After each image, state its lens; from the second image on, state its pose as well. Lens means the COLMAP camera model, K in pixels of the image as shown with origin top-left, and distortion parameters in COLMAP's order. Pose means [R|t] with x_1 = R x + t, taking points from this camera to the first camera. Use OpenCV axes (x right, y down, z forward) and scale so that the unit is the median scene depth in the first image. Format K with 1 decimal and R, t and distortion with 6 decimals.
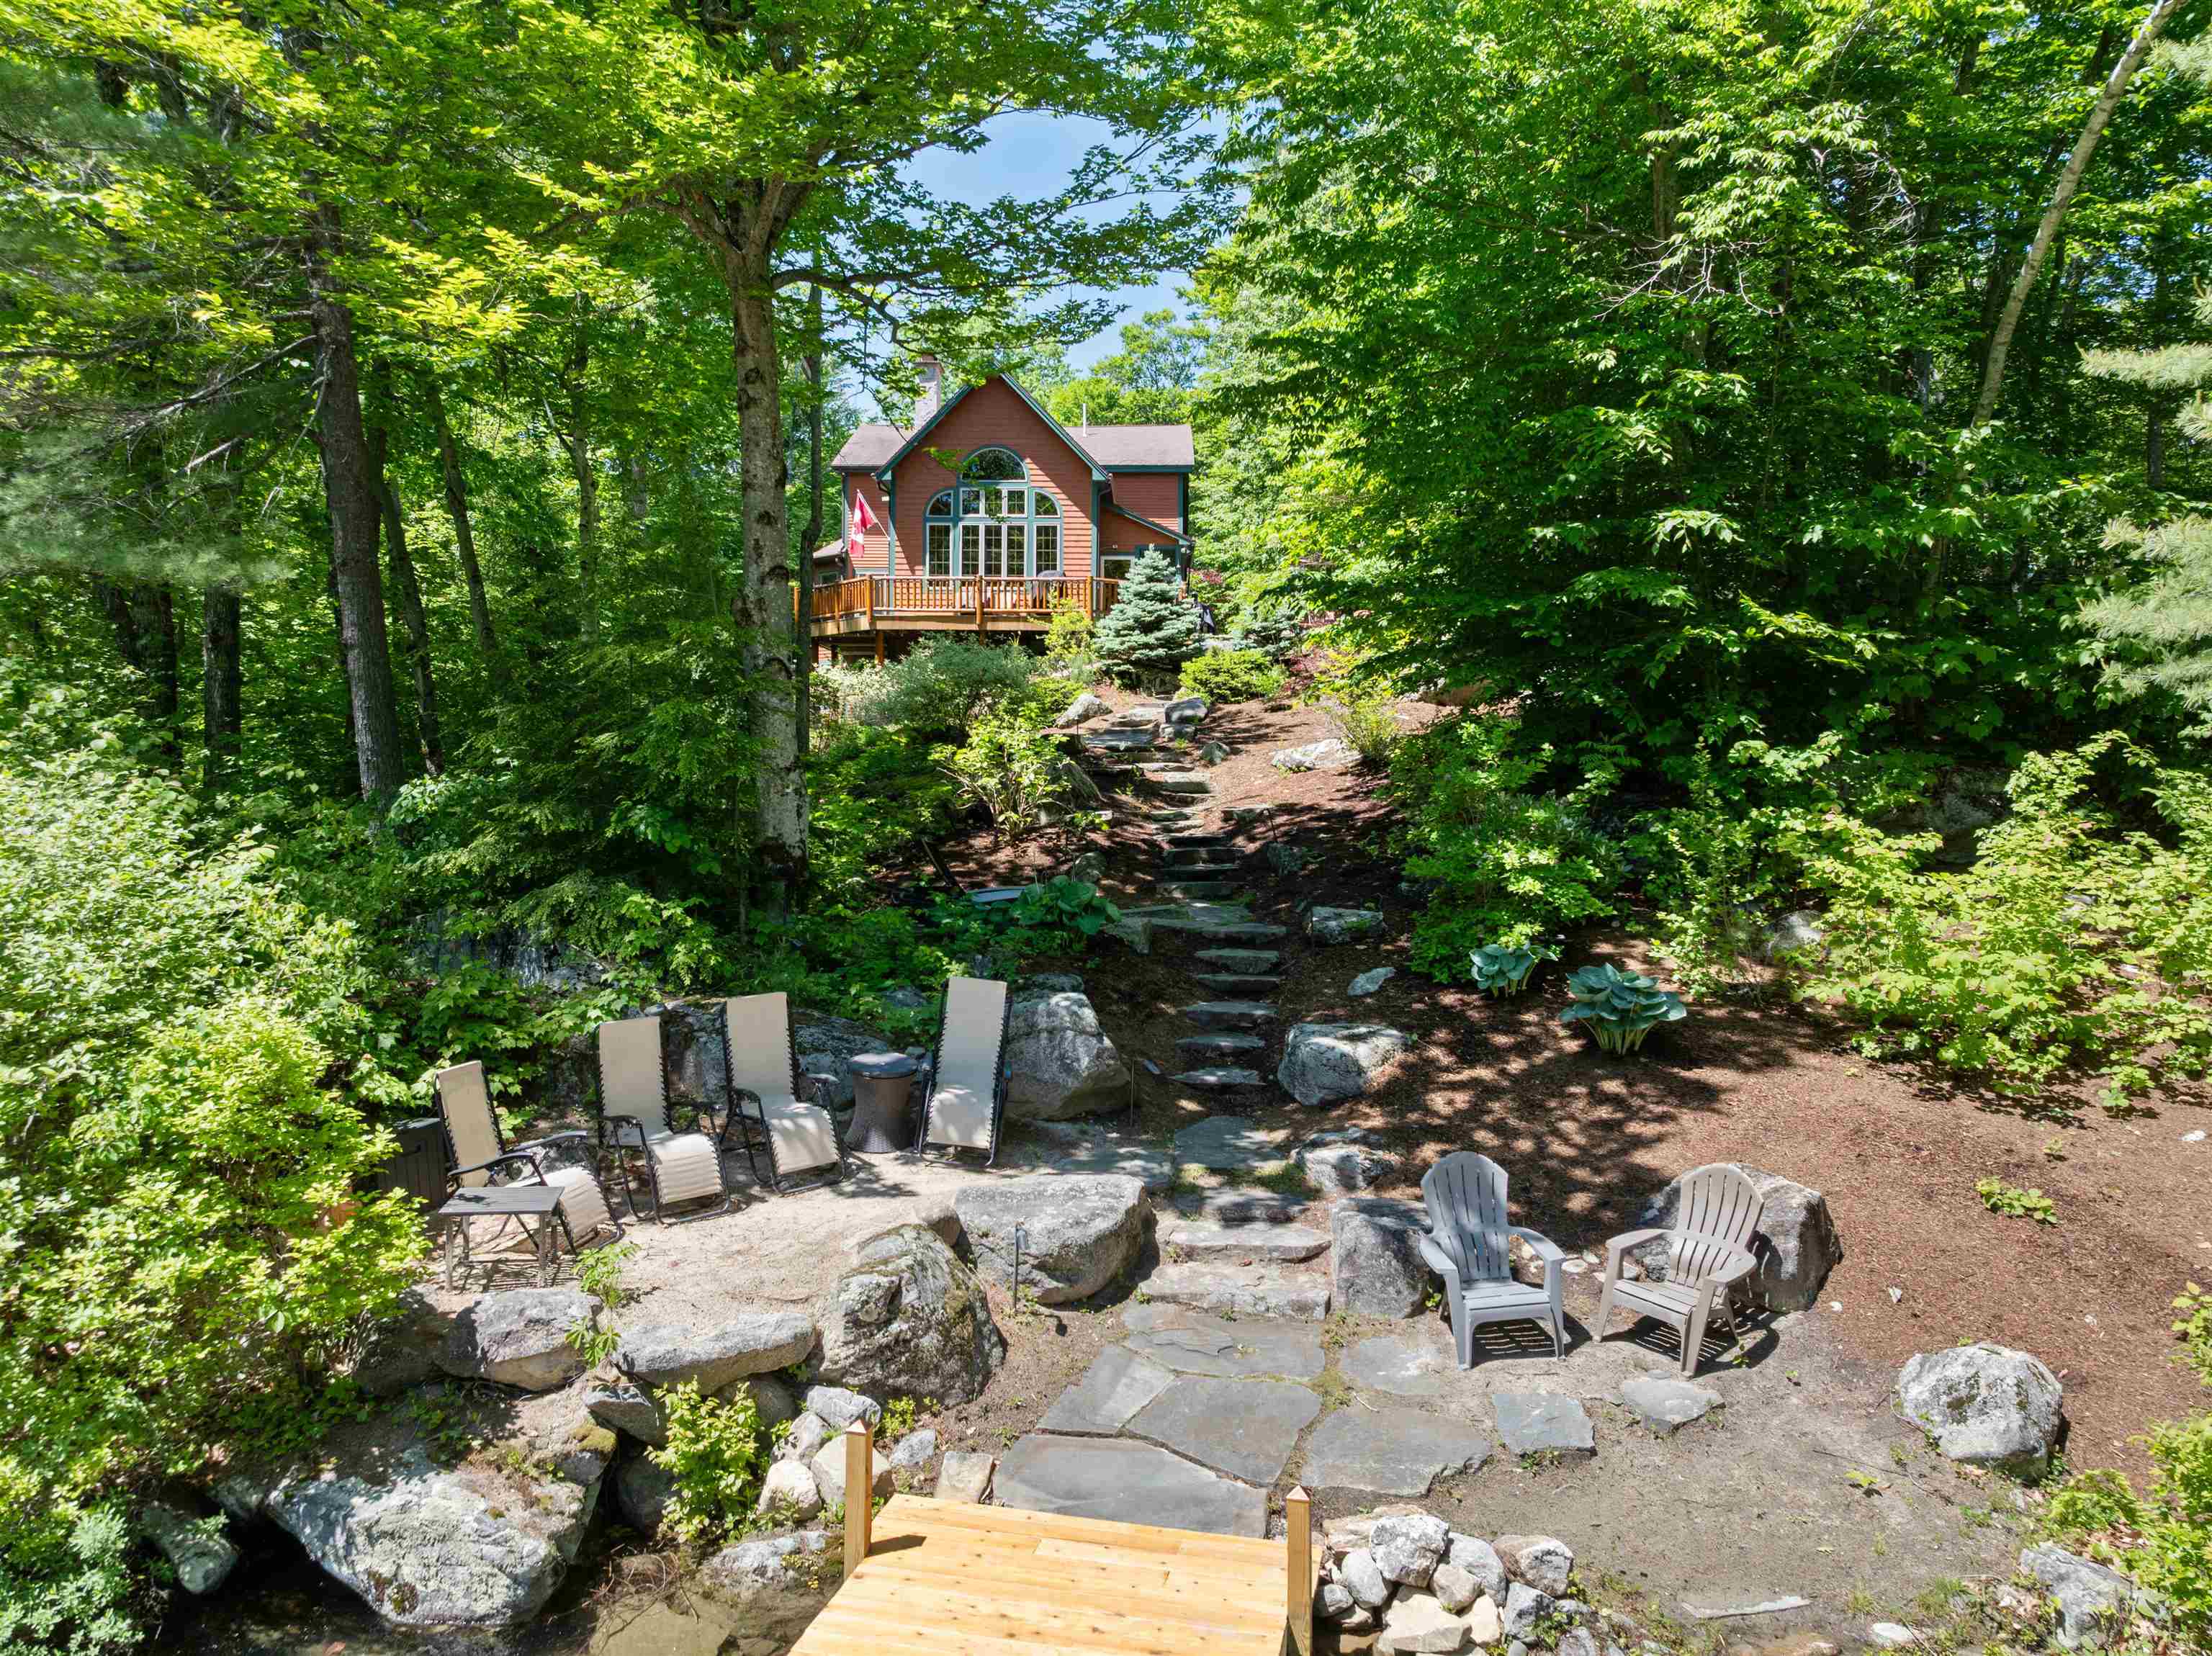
lens RADIAL K [[1555.1, 0, 1106.0], [0, 1555.1, 828.0], [0, 0, 1]] dist [-0.032770, -0.005909]
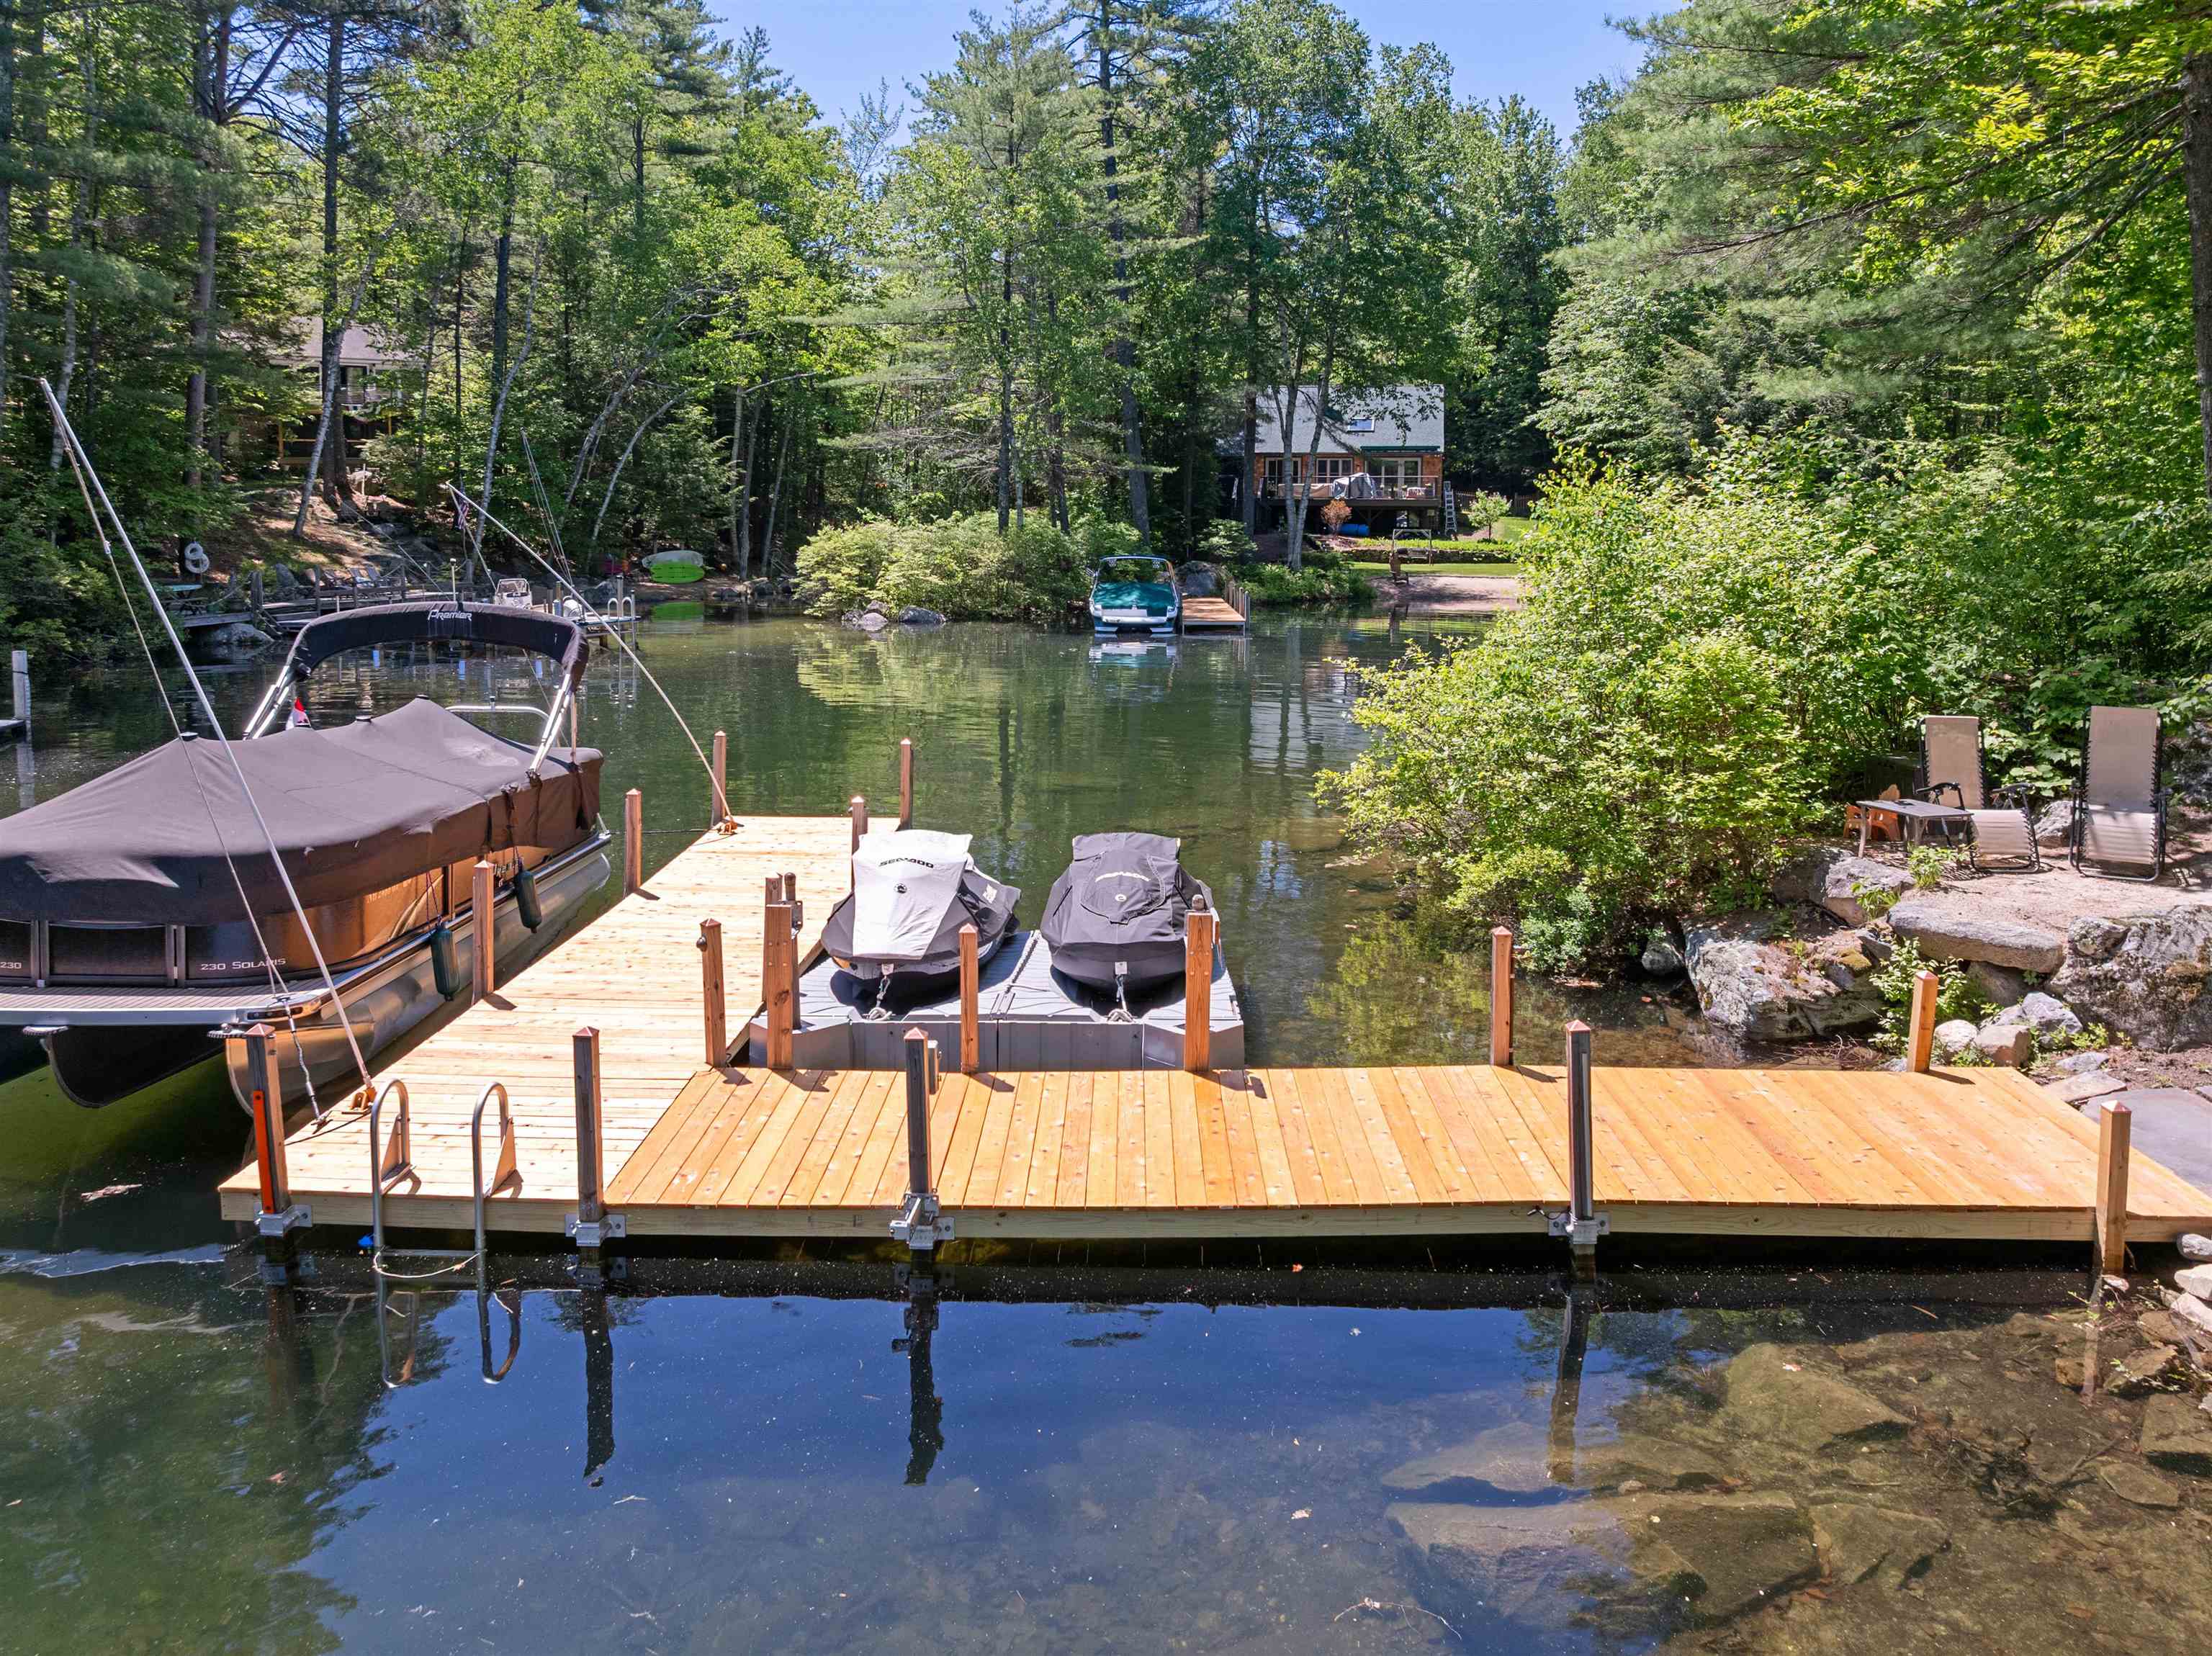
lens RADIAL K [[1620.5, 0, 1123.7], [0, 1620.5, 662.0], [0, 0, 1]] dist [-0.036861, -0.001632]
pose [[0.205809, 0.083757, -0.975001, 0.204687], [-0.033718, 0.996346, 0.078473, 0.006642], [0.978011, 0.016725, 0.207881, 0.007117]]
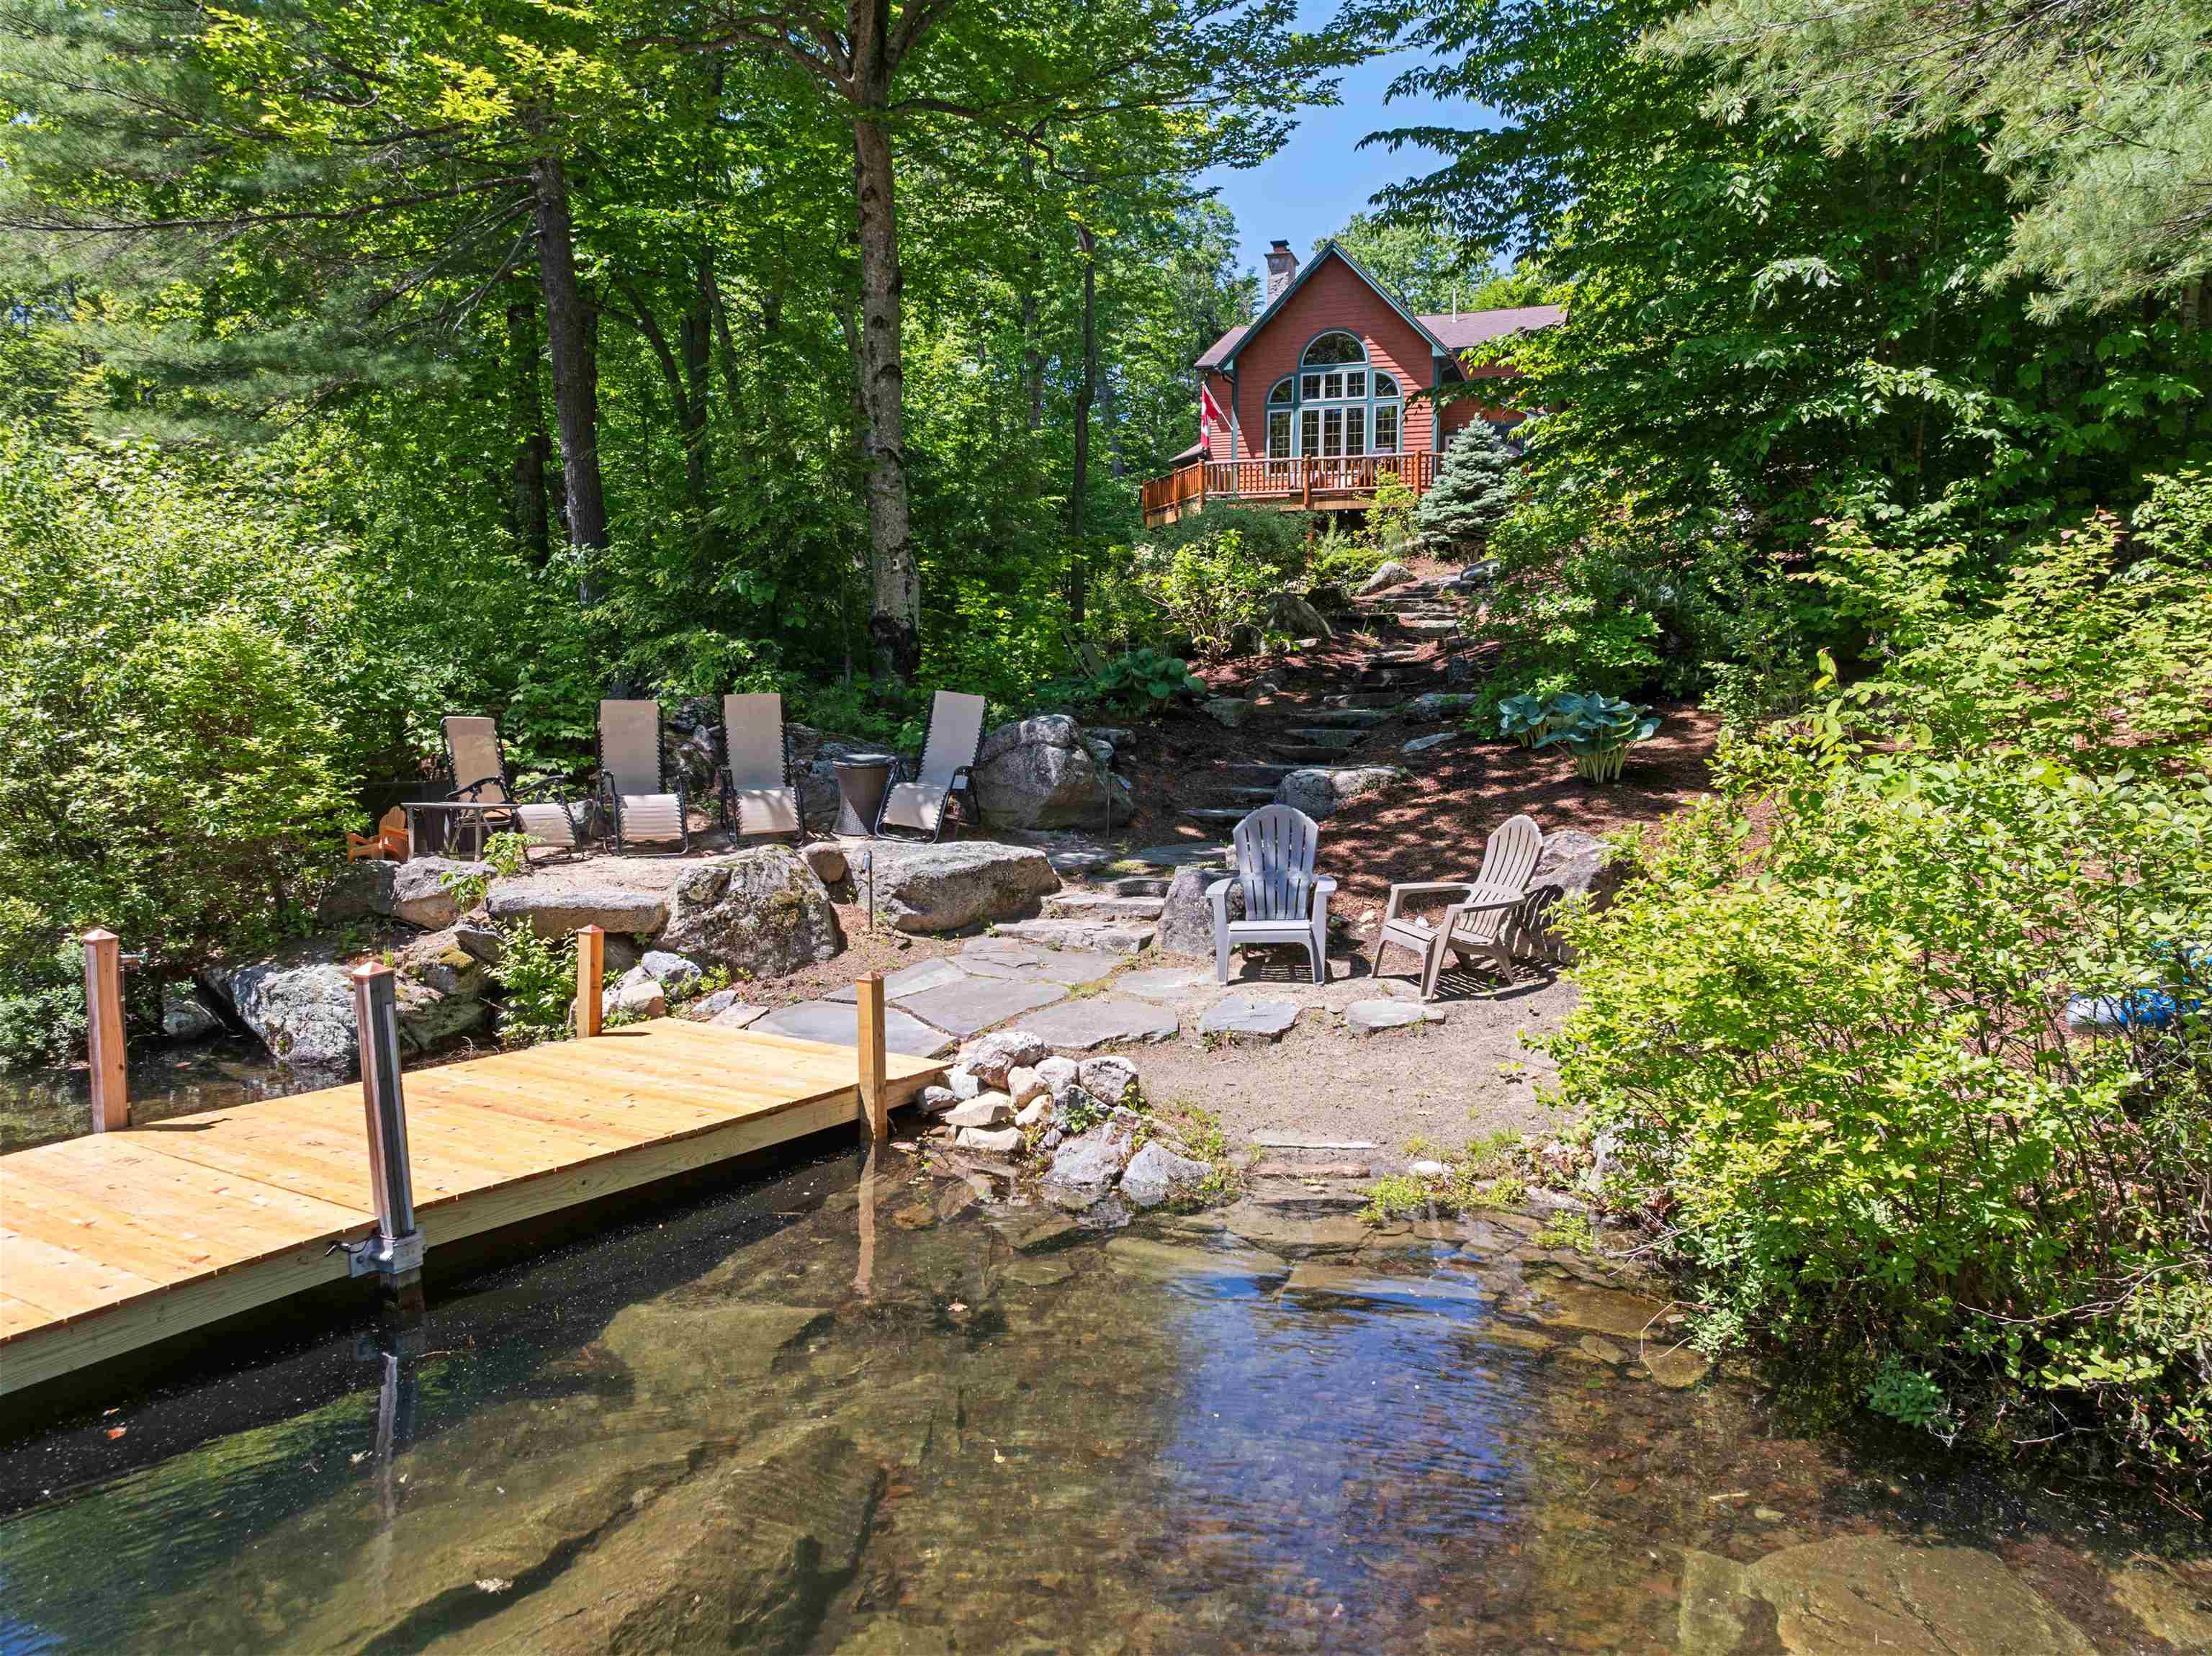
lens RADIAL K [[1555.1, 0, 1106.0], [0, 1555.1, 828.0], [0, 0, 1]] dist [-0.032770, -0.005909]
pose [[0.952834, 0.021028, -0.302763, 0.119773], [-0.010890, 0.999323, 0.035134, 0.052004], [0.303297, -0.030180, 0.952418, -0.007958]]
